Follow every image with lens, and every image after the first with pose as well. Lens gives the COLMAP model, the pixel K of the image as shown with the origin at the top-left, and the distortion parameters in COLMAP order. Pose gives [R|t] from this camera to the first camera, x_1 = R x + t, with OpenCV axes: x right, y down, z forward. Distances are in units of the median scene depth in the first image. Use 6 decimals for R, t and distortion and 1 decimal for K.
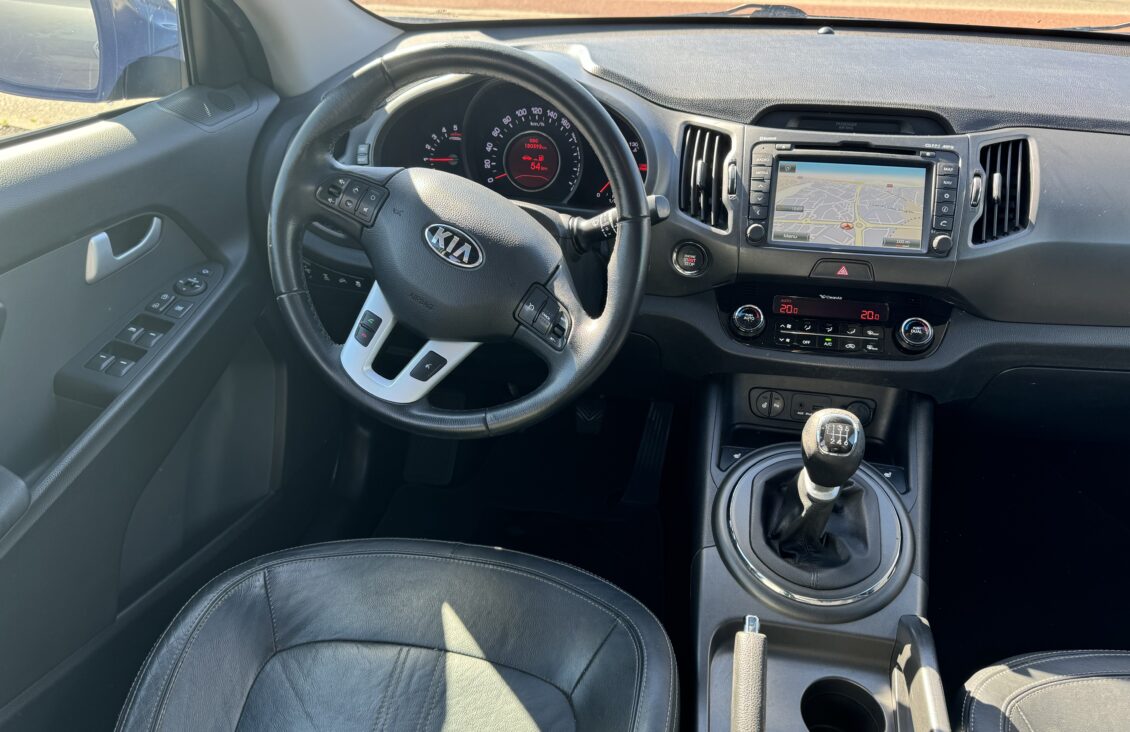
lens RADIAL K [[807.5, 0, 565.2], [0, 807.5, 368.6], [0, 0, 1]] dist [0.031059, -0.032043]
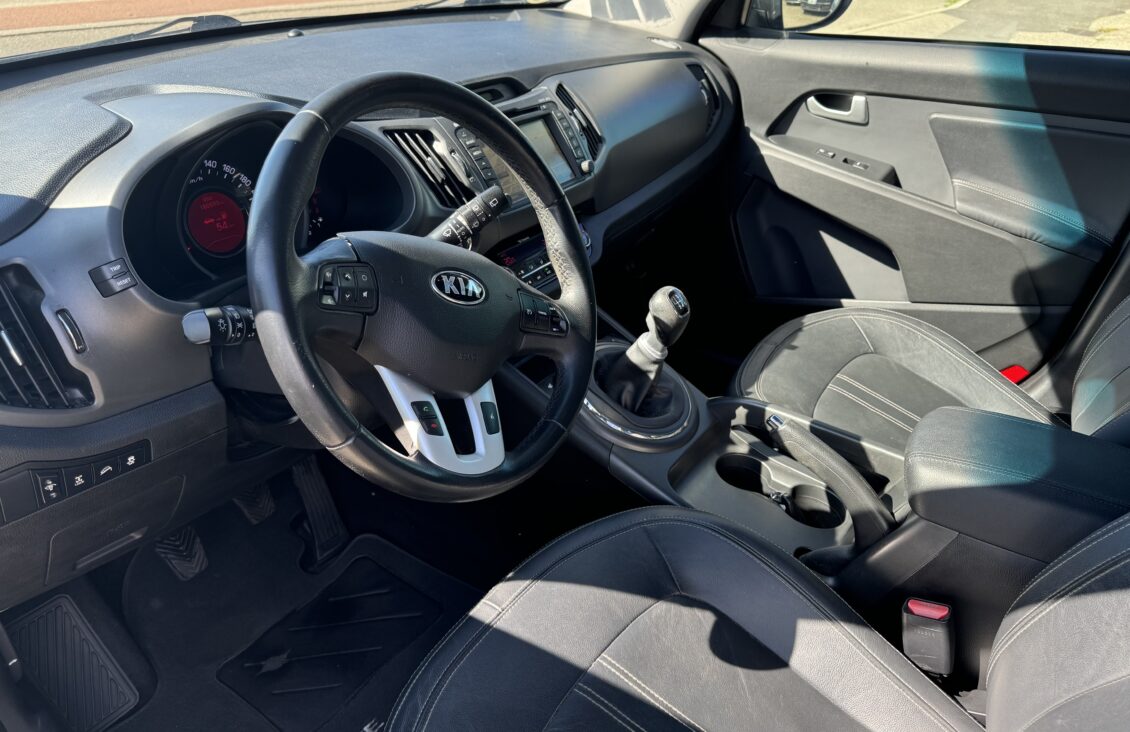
lens RADIAL K [[807.5, 0, 563.2], [0, 807.5, 365.2], [0, 0, 1]] dist [0.031059, -0.032043]
pose [[0.416281, -0.449845, 0.790158, -0.716409], [0.449870, 0.857110, 0.250955, -0.212917], [-0.790144, 0.251001, 0.559171, 0.345481]]
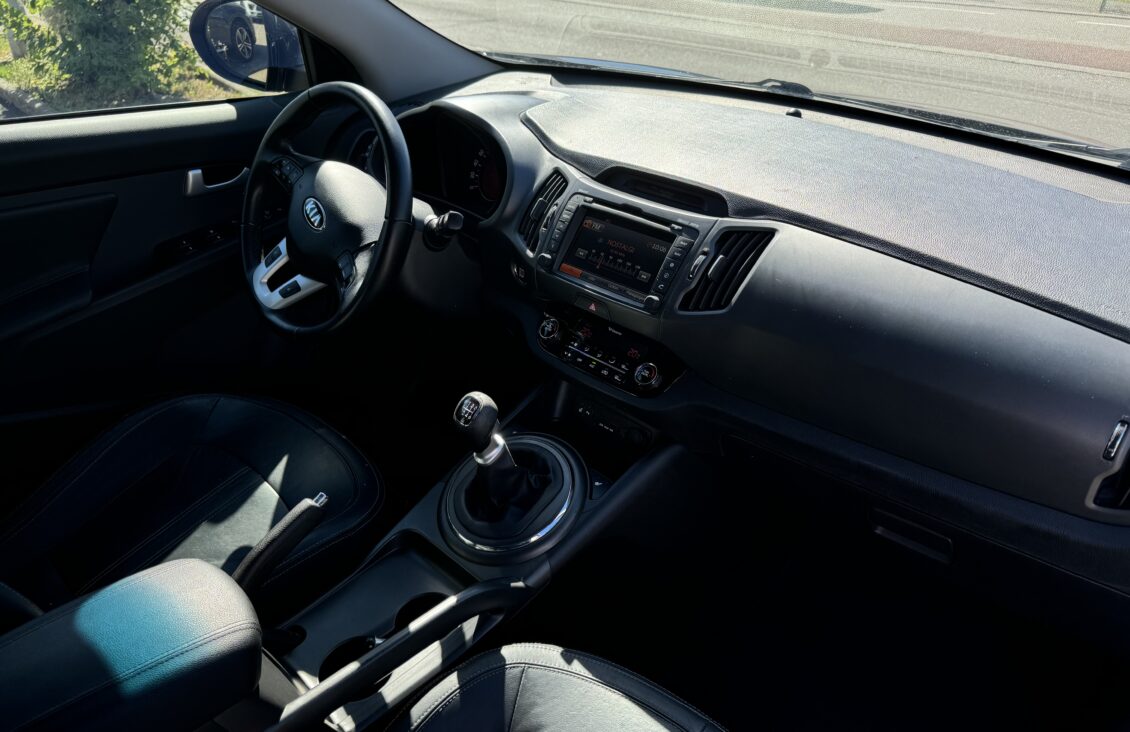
lens RADIAL K [[807.5, 0, 566.6], [0, 807.5, 361.7], [0, 0, 1]] dist [0.031059, -0.032043]
pose [[0.837813, 0.281782, -0.467619, 0.877333], [-0.291226, 0.955141, 0.053781, -0.092926], [0.461797, 0.091124, 0.882292, -0.076871]]
